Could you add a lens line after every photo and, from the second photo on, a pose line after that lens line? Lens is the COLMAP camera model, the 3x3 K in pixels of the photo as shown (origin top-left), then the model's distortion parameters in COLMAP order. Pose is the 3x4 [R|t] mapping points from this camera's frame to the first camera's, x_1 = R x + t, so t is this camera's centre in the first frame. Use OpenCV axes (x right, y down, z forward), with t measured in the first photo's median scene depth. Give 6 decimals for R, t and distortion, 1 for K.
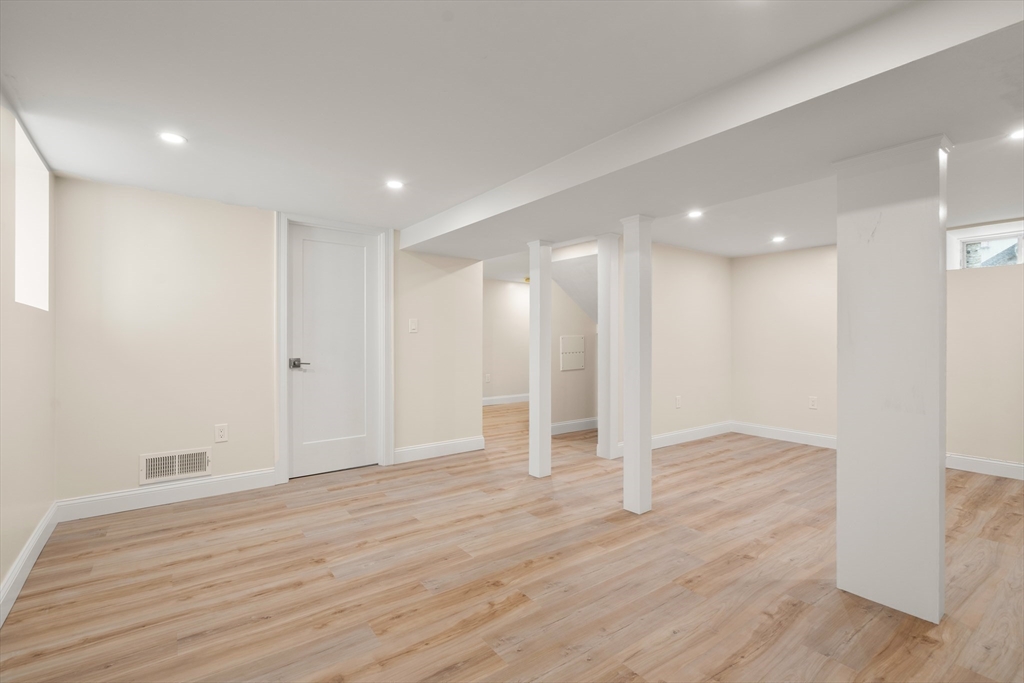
lens RADIAL K [[463.4, 0, 511.9], [0, 463.4, 346.8], [0, 0, 1]] dist [-0.001580, 0.000205]
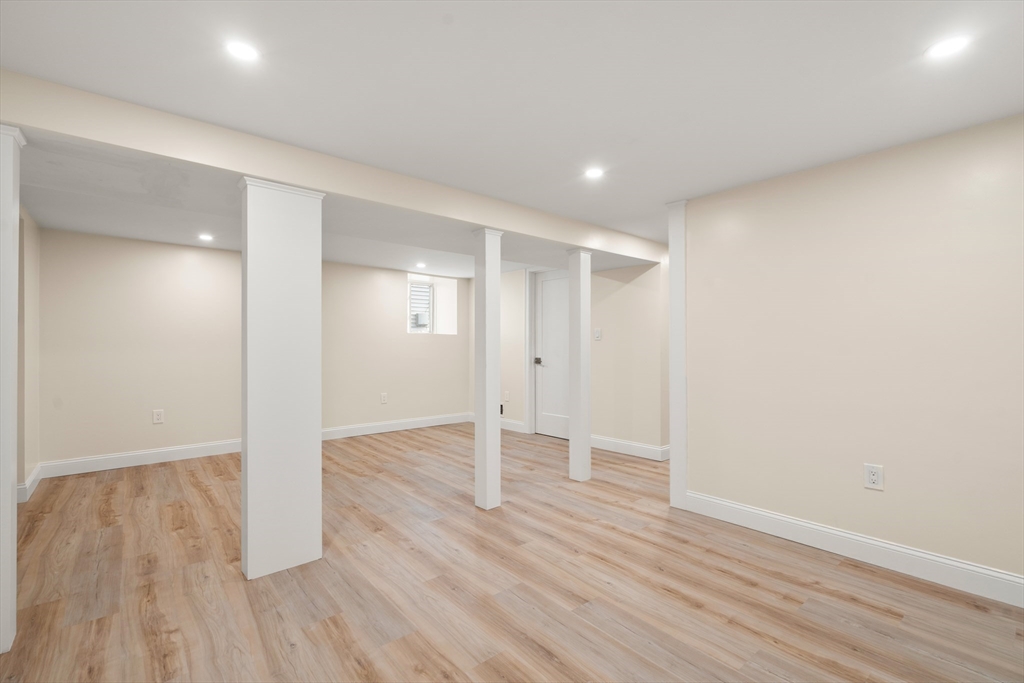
lens RADIAL K [[463.4, 0, 511.9], [0, 463.4, 346.8], [0, 0, 1]] dist [-0.001580, 0.000205]
pose [[0.056443, -0.000391, -0.998406, 1.425980], [-0.015898, 0.999873, -0.001290, -0.010984], [0.998279, 0.015945, 0.056429, 1.062314]]
